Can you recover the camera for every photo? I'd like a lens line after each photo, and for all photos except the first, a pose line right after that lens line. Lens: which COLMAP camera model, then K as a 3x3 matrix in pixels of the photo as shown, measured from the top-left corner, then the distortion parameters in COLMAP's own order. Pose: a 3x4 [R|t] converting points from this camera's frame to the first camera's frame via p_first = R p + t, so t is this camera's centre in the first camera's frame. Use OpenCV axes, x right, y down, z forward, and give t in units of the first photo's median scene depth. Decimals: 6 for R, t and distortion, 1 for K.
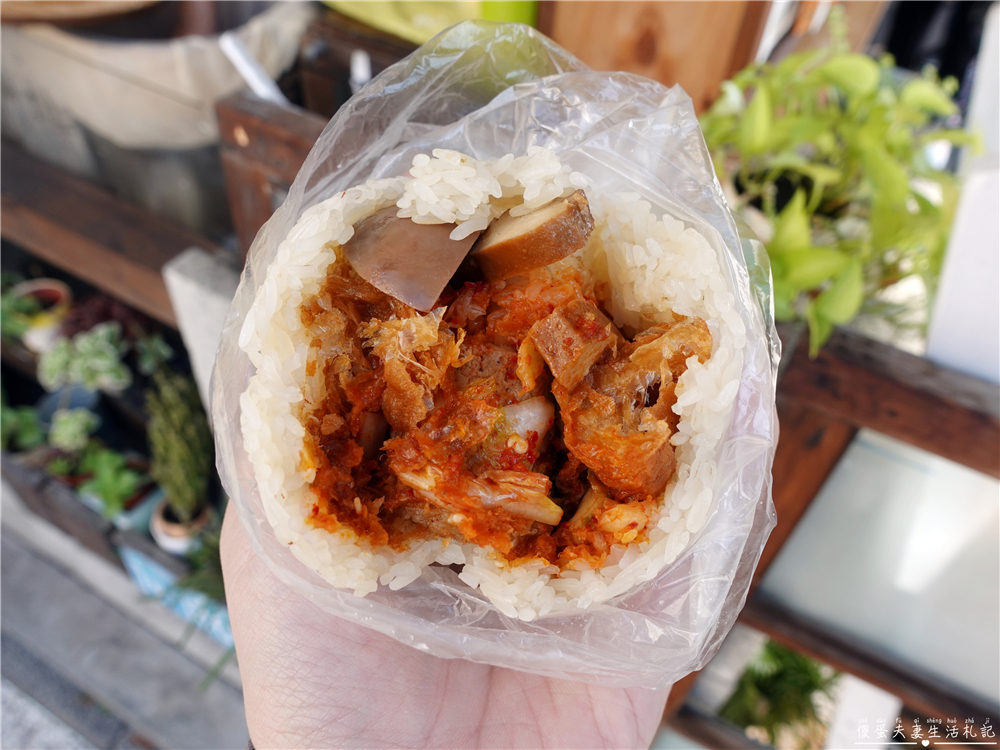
lens RADIAL K [[763.8, 0, 499.6], [0, 763.8, 374.1], [0, 0, 1]] dist [-0.003088, -0.009282]
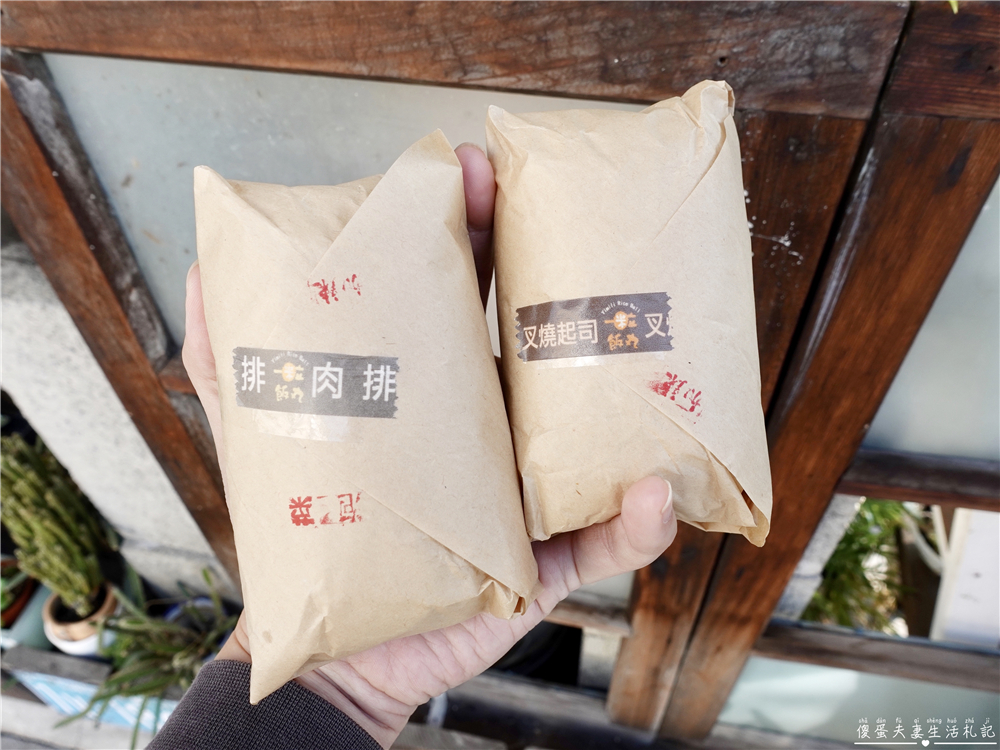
lens RADIAL K [[763.8, 0, 504.0], [0, 763.8, 367.3], [0, 0, 1]] dist [-0.003088, -0.009282]
pose [[0.946702, -0.295013, 0.129317, -0.032821], [0.291987, 0.955491, 0.042205, 0.043304], [-0.136012, -0.002197, 0.990705, 0.168474]]
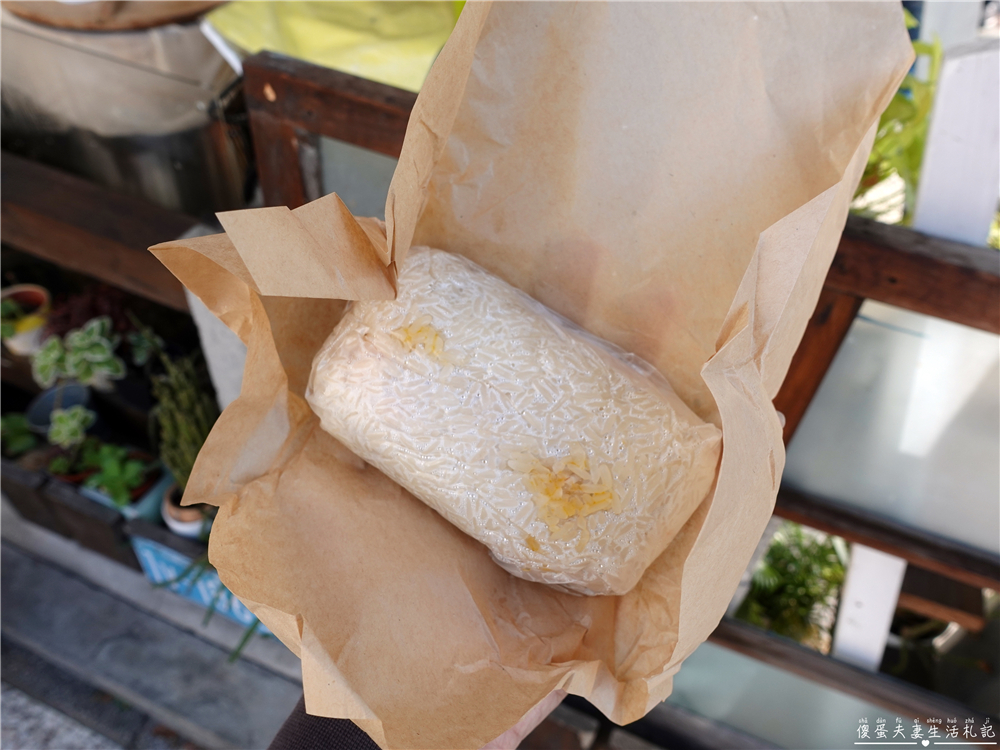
lens RADIAL K [[763.8, 0, 503.7], [0, 763.8, 371.1], [0, 0, 1]] dist [-0.003088, -0.009282]
pose [[0.993943, -0.084172, 0.070655, -0.061141], [0.084594, 0.996411, -0.003000, 0.053544], [-0.070148, 0.008959, 0.997496, -0.041175]]
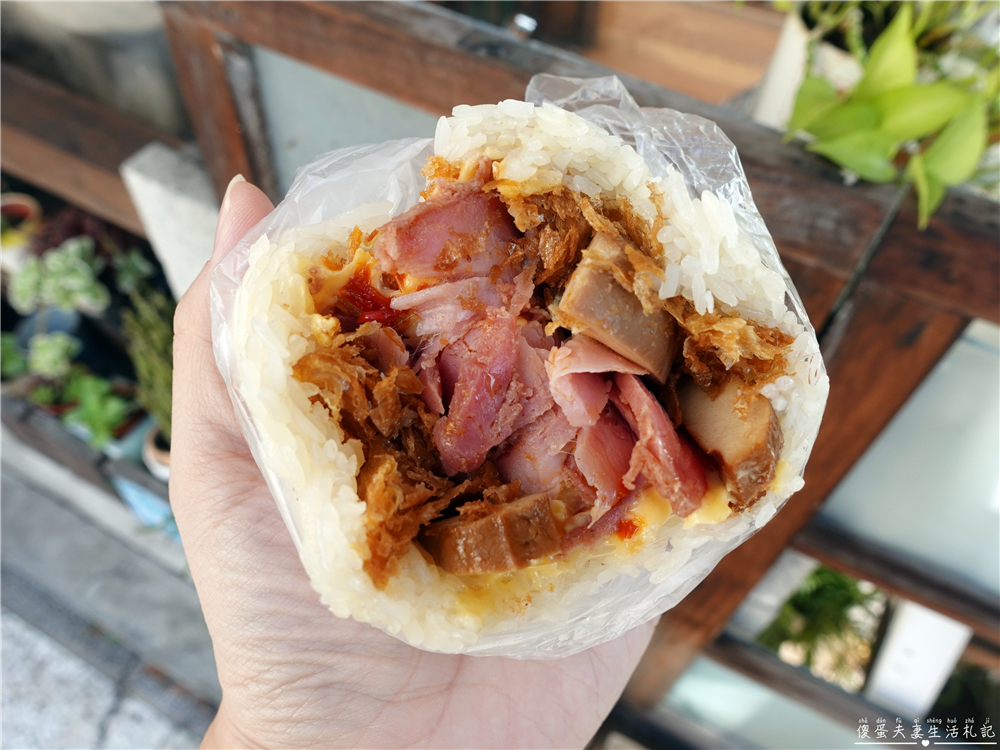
lens RADIAL K [[763.8, 0, 498.4], [0, 763.8, 374.6], [0, 0, 1]] dist [-0.003088, -0.009282]
pose [[0.999410, -0.030580, -0.015627, -0.002146], [0.032159, 0.993021, 0.113471, 0.008553], [0.012048, -0.113907, 0.993418, 0.082534]]
